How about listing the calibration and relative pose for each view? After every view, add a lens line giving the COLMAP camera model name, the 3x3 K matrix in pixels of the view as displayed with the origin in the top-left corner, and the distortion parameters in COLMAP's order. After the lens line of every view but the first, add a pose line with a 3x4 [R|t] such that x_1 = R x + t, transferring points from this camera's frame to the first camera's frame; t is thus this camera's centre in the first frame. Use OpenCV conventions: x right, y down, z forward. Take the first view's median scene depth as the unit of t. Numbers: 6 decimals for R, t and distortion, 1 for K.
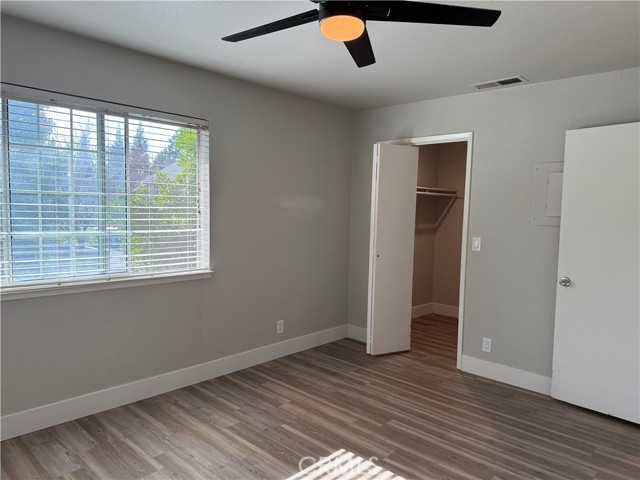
lens RADIAL K [[450.6, 0, 317.9], [0, 450.6, 242.5], [0, 0, 1]] dist [0.096267, -0.137009]
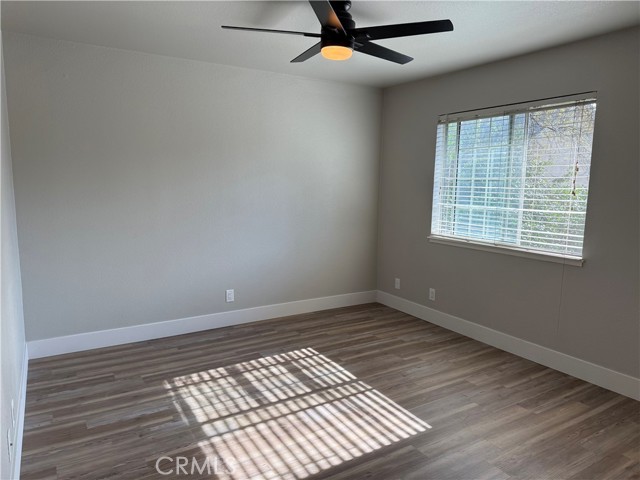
lens RADIAL K [[450.6, 0, 317.9], [0, 450.6, 242.5], [0, 0, 1]] dist [0.096267, -0.137009]
pose [[-0.269542, 0.099096, -0.957876, 0.914714], [-0.093019, 0.987361, 0.128321, -0.044737], [0.958485, 0.123689, -0.256918, 0.854974]]
